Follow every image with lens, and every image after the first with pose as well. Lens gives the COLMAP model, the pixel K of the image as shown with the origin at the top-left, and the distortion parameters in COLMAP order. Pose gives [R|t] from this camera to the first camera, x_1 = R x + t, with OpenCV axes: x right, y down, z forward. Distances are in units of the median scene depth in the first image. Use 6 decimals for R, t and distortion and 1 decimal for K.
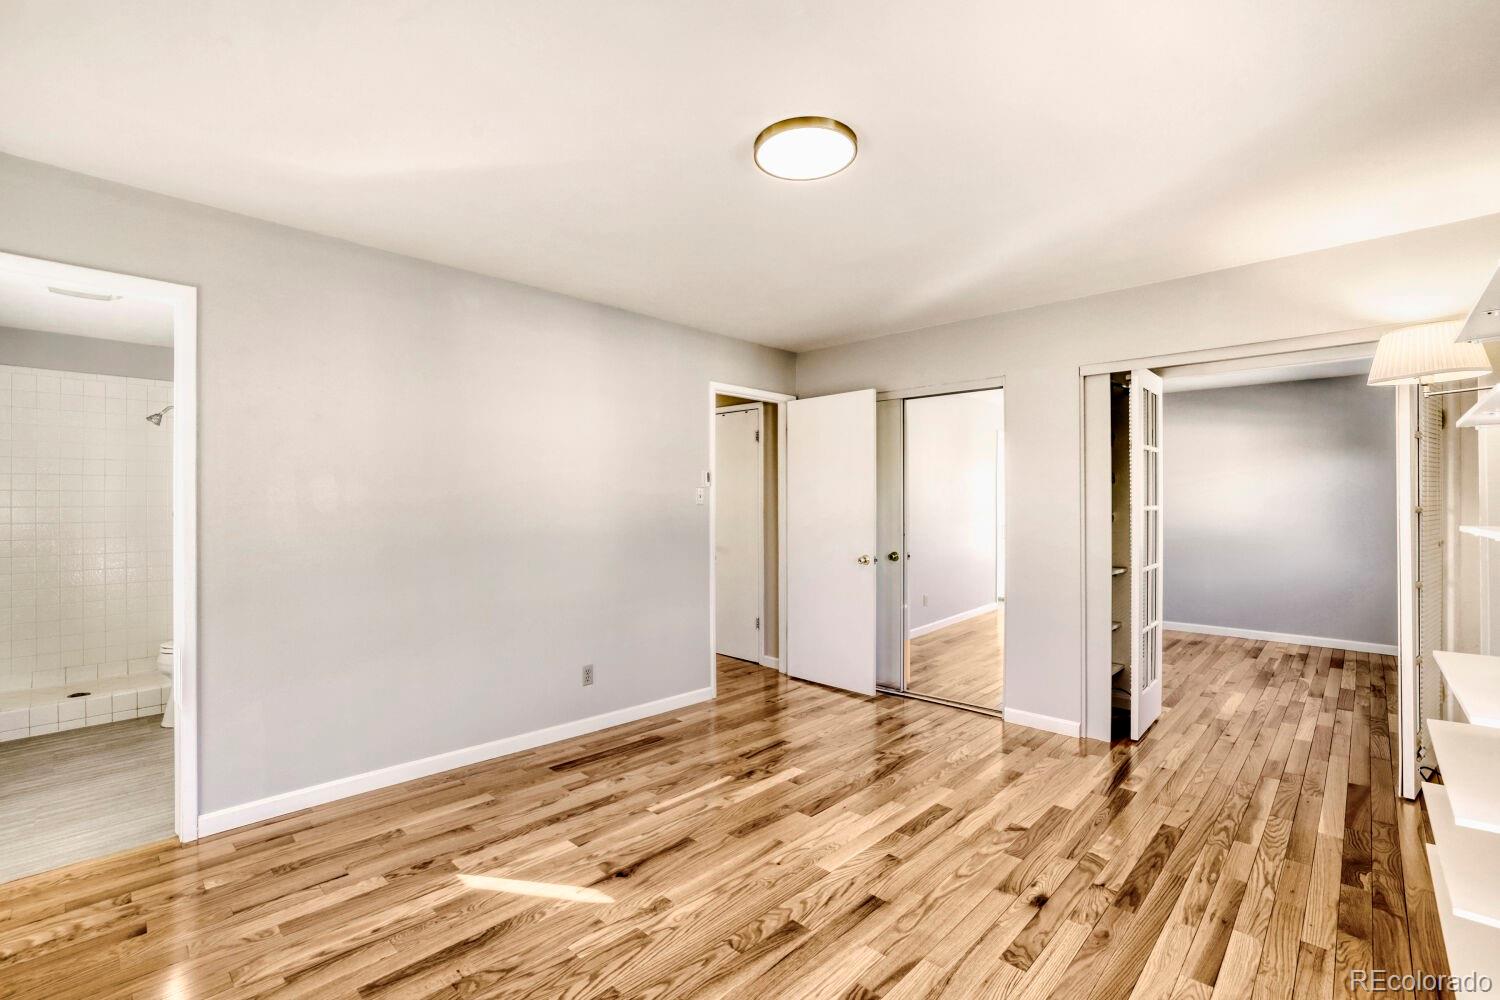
lens RADIAL K [[647.6, 0, 742.5], [0, 647.6, 500.1], [0, 0, 1]] dist [-0.039447, 0.012658]
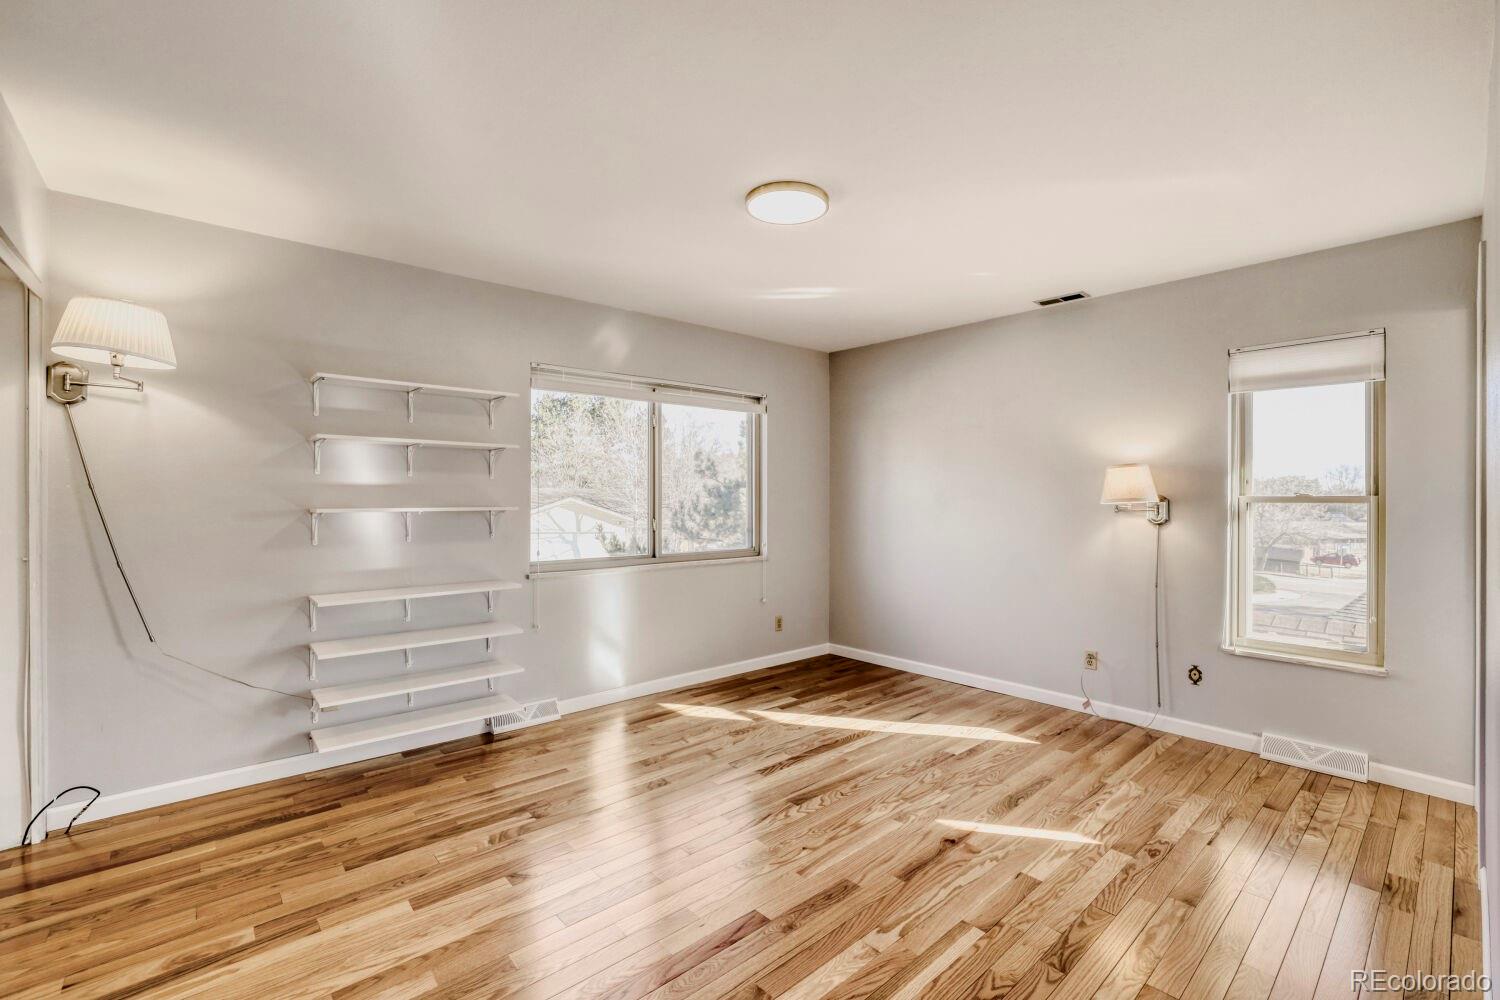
lens RADIAL K [[647.6, 0, 742.5], [0, 647.6, 500.1], [0, 0, 1]] dist [-0.039447, 0.012658]
pose [[-0.995898, -0.004027, 0.090397, 0.062078], [-0.004329, 0.999986, -0.003153, 0.011994], [-0.090383, -0.003532, -0.995901, 1.978381]]
